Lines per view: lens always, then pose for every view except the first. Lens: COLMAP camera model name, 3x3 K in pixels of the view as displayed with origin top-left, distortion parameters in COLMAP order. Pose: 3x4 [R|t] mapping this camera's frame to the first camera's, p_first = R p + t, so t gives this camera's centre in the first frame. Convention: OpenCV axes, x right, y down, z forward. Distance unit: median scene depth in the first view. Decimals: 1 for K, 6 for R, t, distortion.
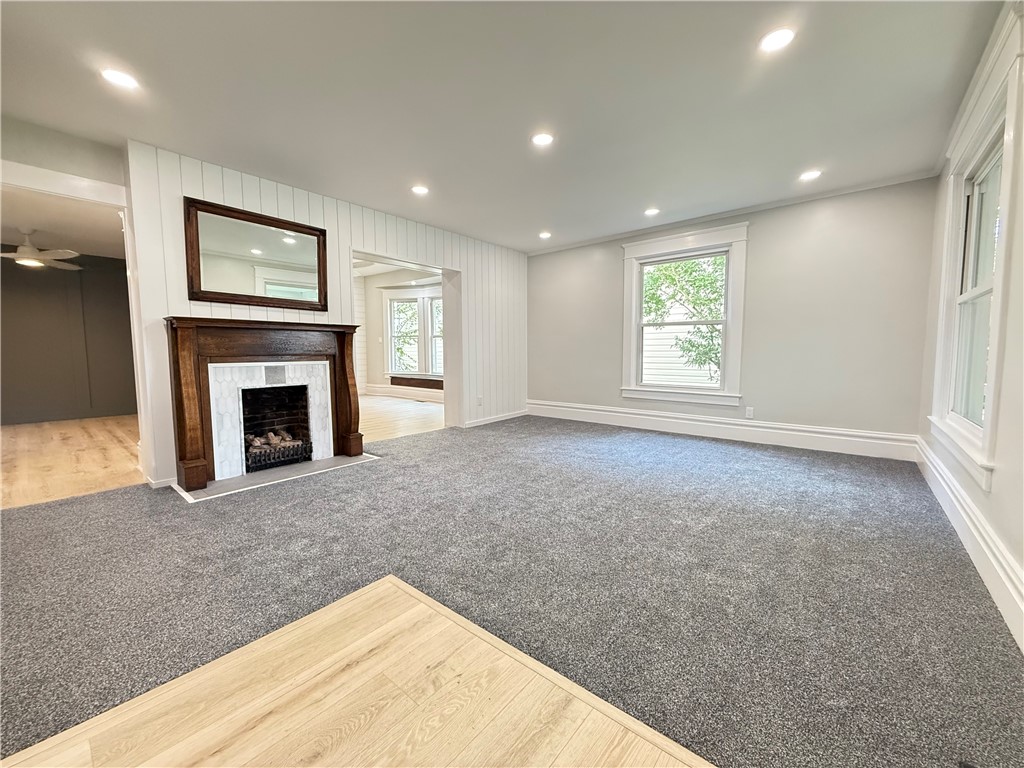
lens RADIAL K [[408.5, 0, 510.9], [0, 408.5, 381.7], [0, 0, 1]] dist [-0.000799, 0.000185]
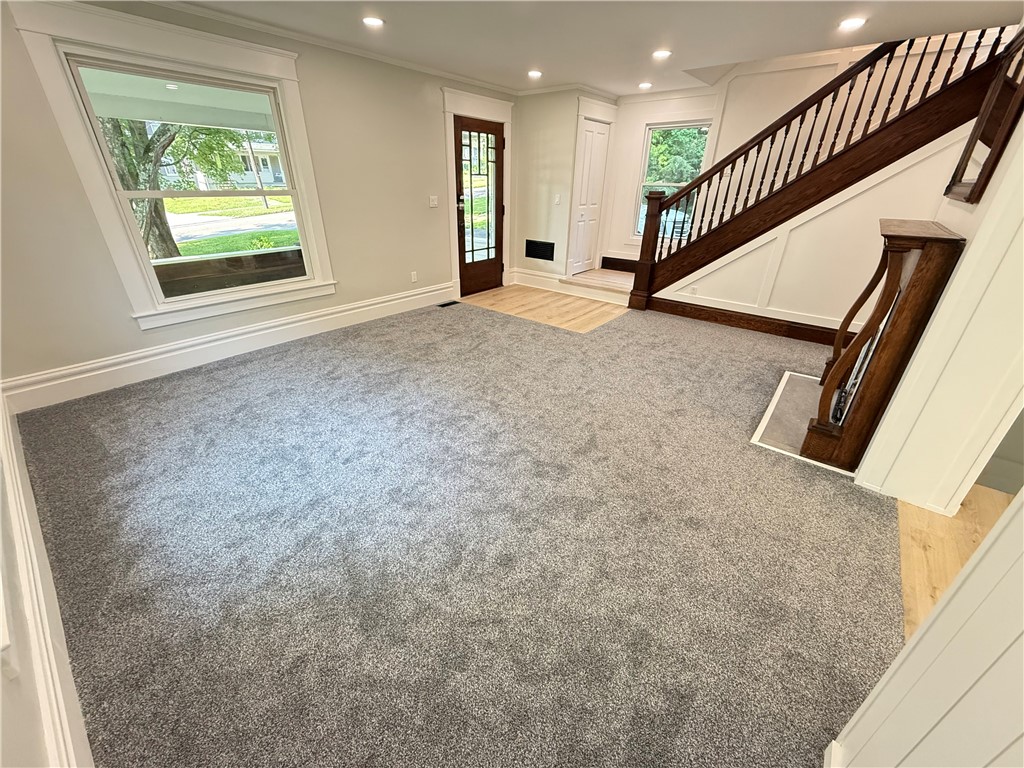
lens RADIAL K [[408.5, 0, 509.3], [0, 408.5, 385.1], [0, 0, 1]] dist [-0.000799, 0.000185]
pose [[-0.999761, -0.003991, -0.021473, 0.106158], [-0.014382, 0.860196, 0.509761, -0.270528], [0.016436, 0.509948, -0.860048, 1.812083]]
